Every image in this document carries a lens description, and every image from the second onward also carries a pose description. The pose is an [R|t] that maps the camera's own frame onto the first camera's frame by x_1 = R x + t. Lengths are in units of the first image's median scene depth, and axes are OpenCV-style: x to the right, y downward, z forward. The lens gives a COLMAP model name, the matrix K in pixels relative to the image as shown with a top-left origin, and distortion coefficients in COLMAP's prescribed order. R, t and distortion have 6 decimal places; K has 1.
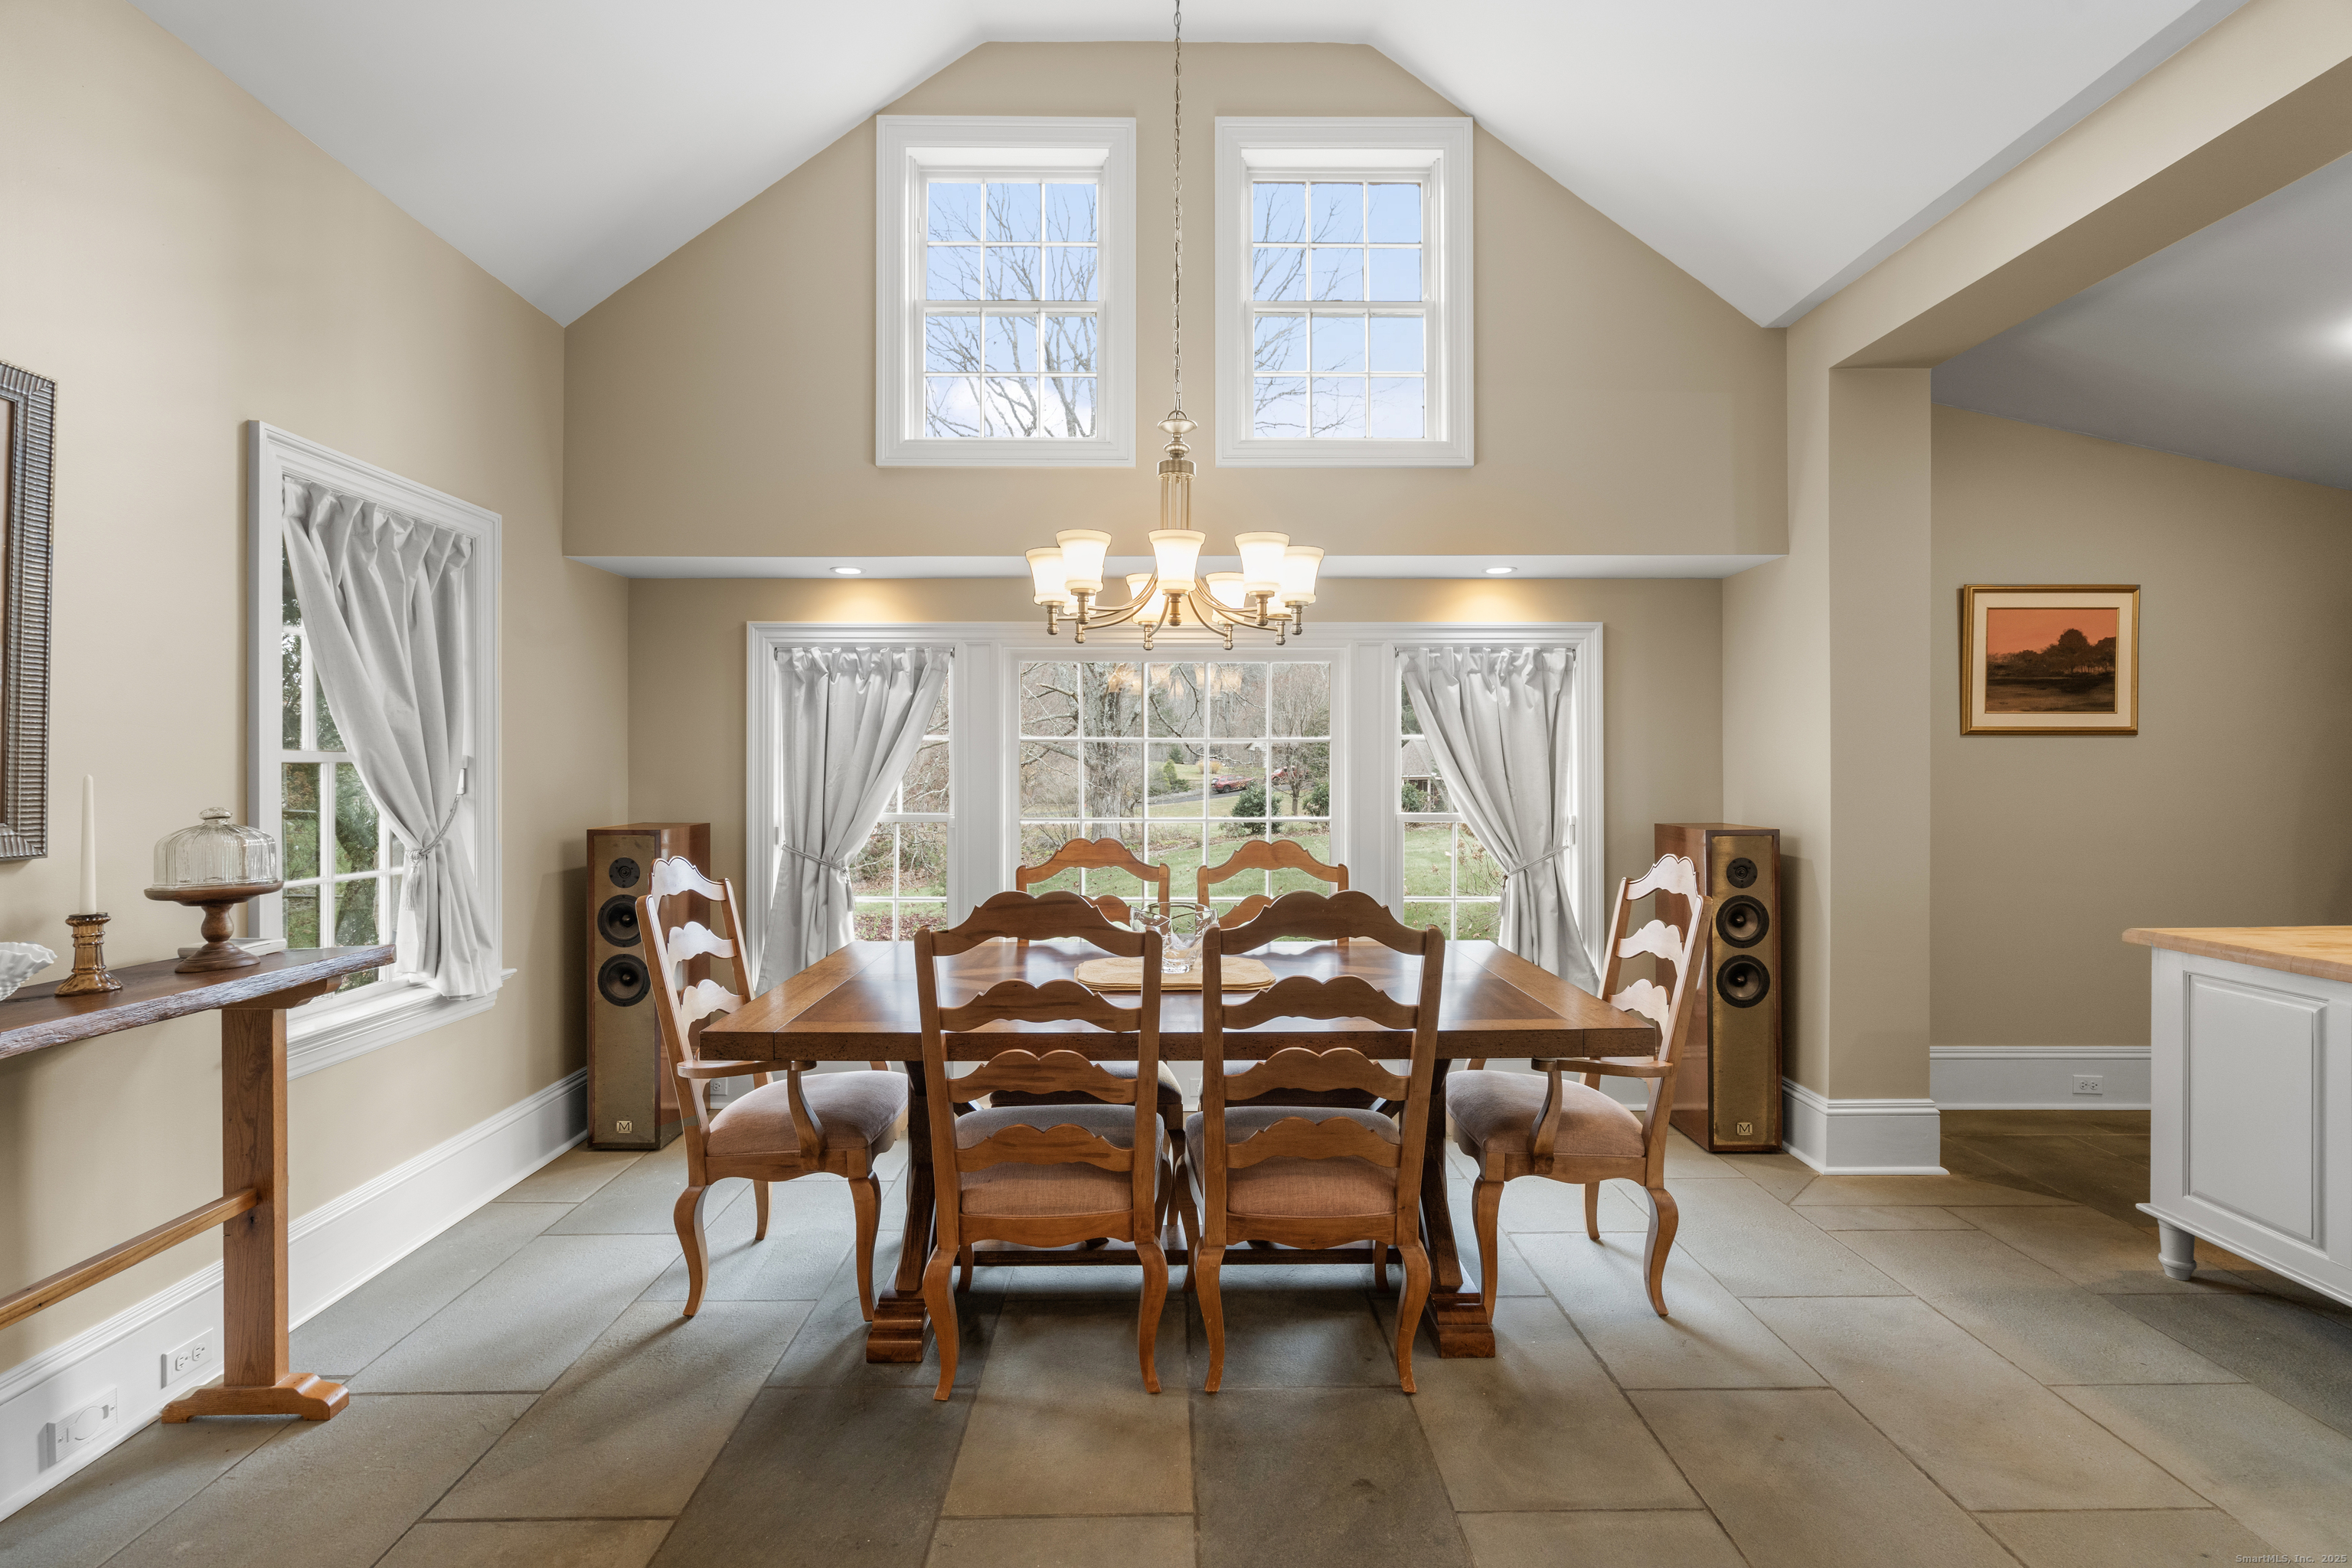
lens RADIAL K [[1068.0, 0, 1172.9], [0, 1068.0, 777.3], [0, 0, 1]] dist [-0.004749, 0.000944]
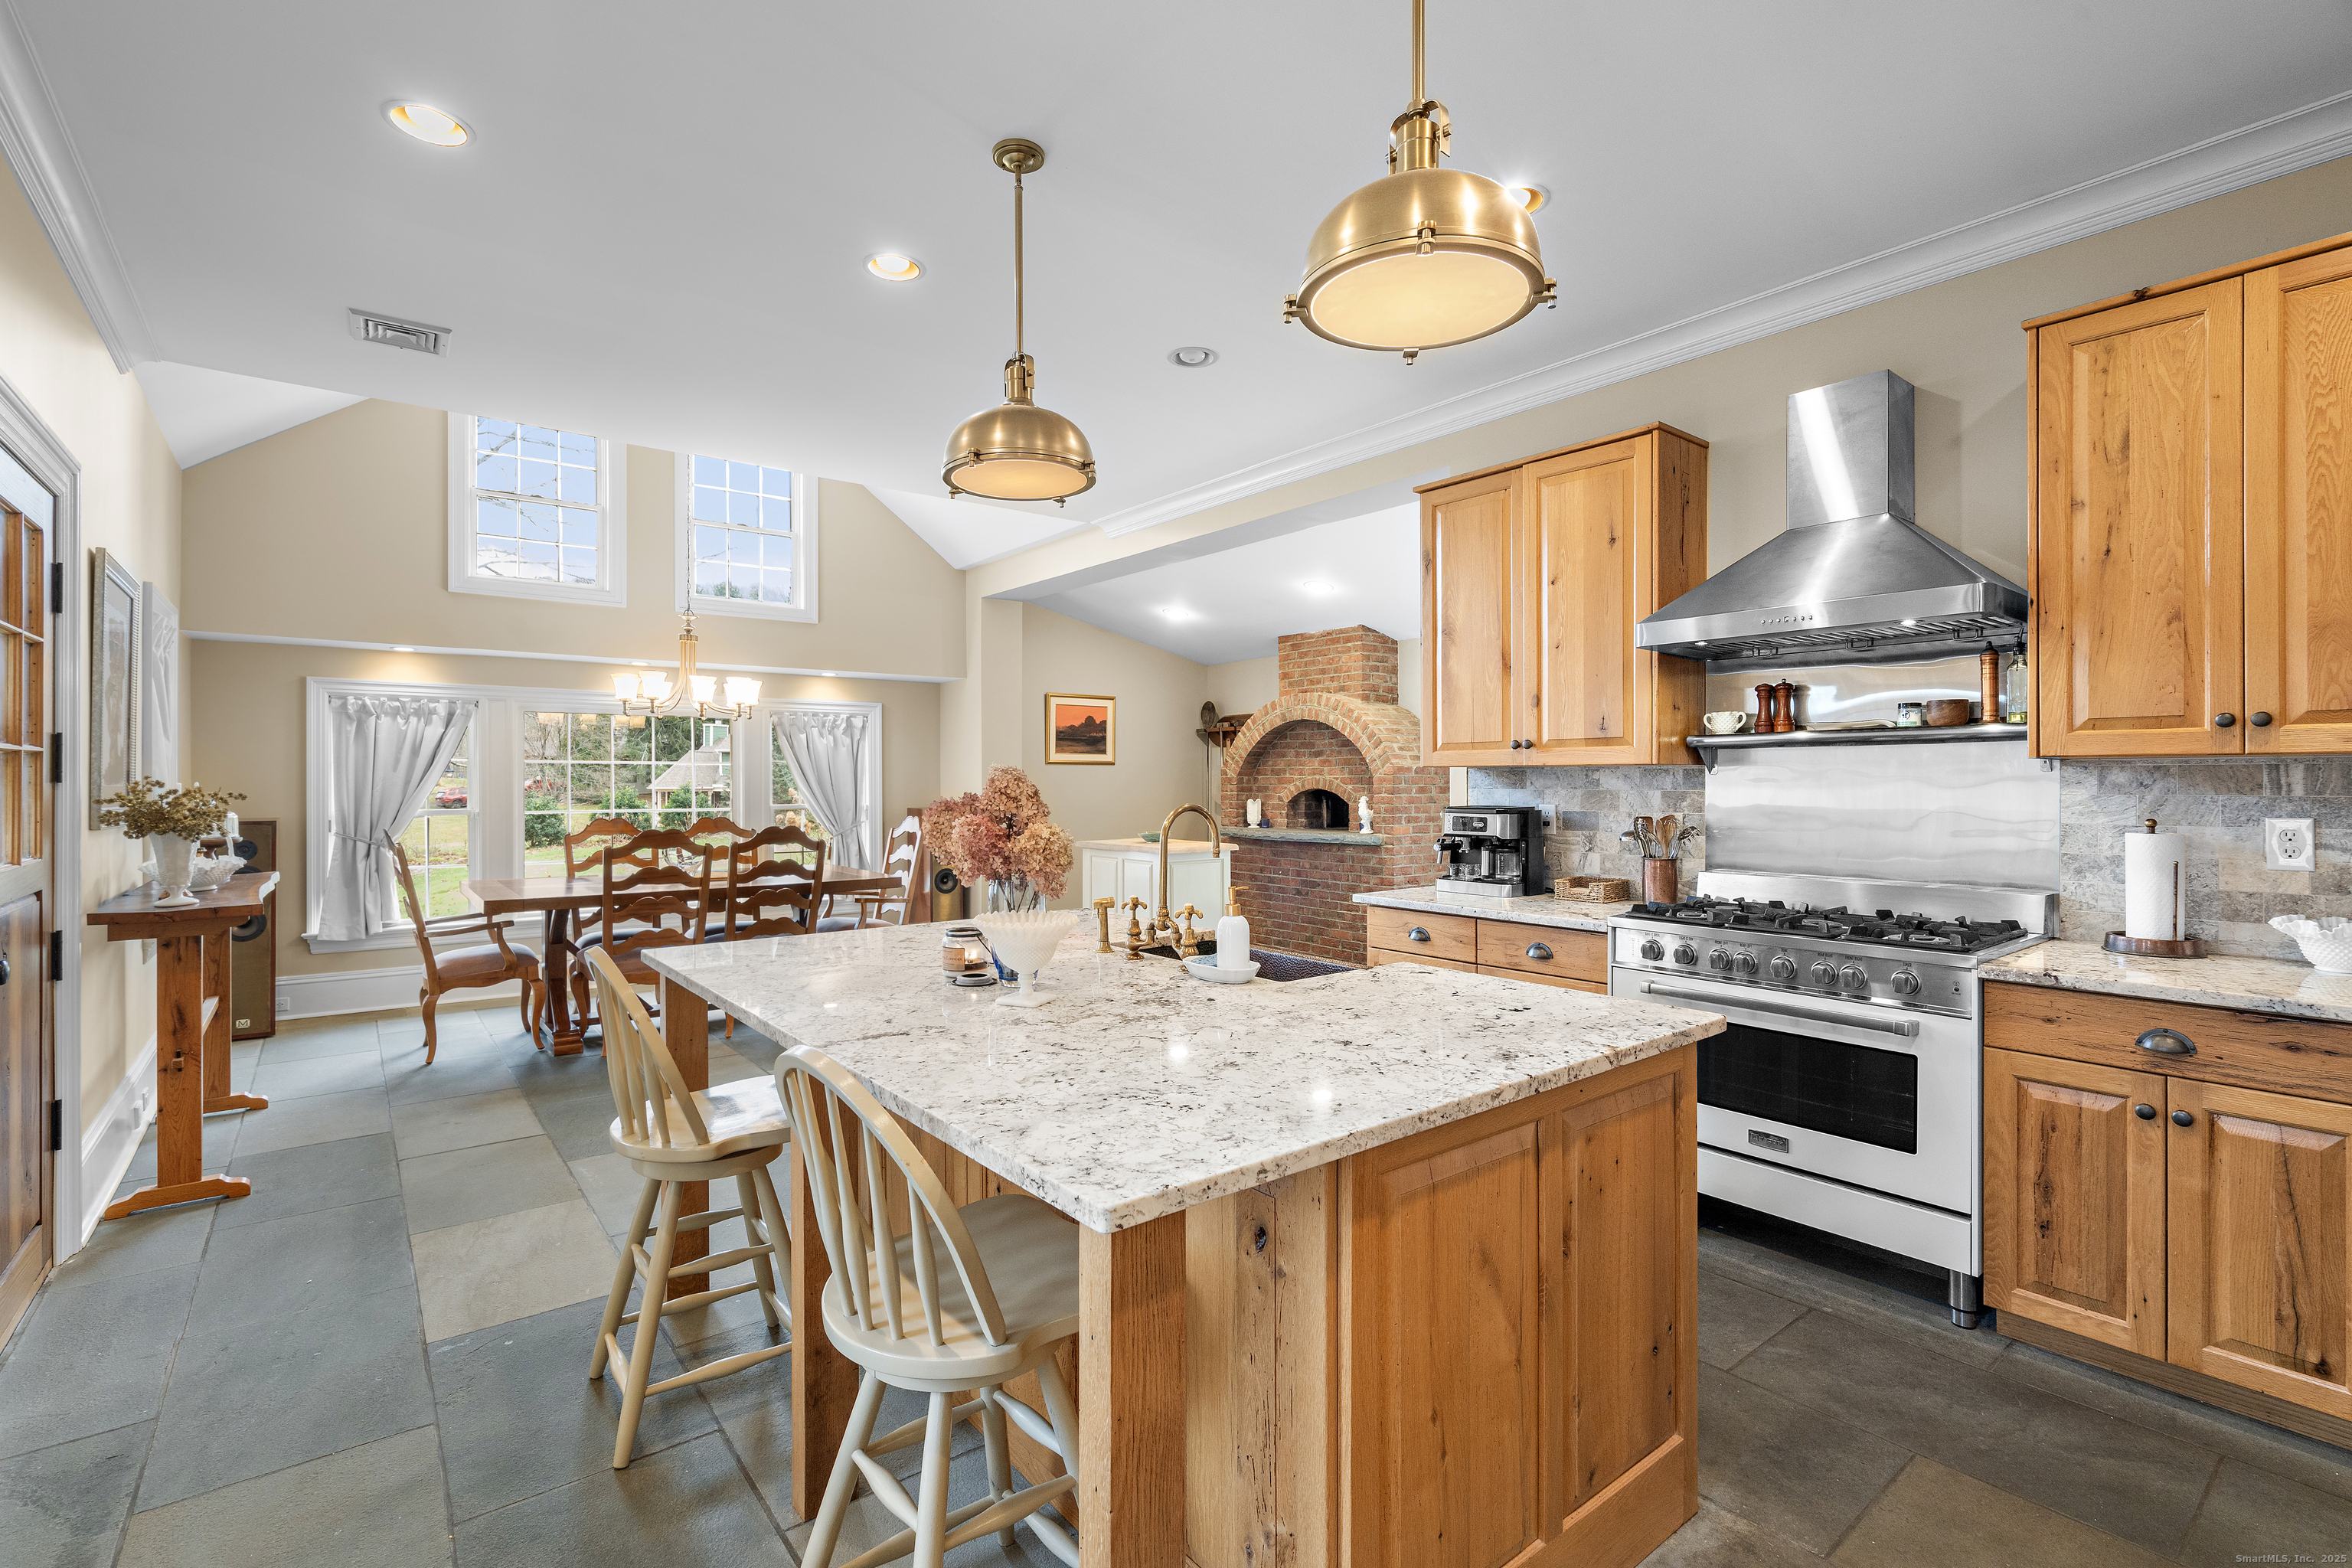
lens RADIAL K [[1068.0, 0, 1184.7], [0, 1068.0, 780.4], [0, 0, 1]] dist [-0.004749, 0.000944]
pose [[0.787848, 0.000351, 0.615869, -0.349665], [0.003749, 0.999979, -0.005367, 0.005547], [-0.615858, 0.006538, 0.787830, -0.846709]]
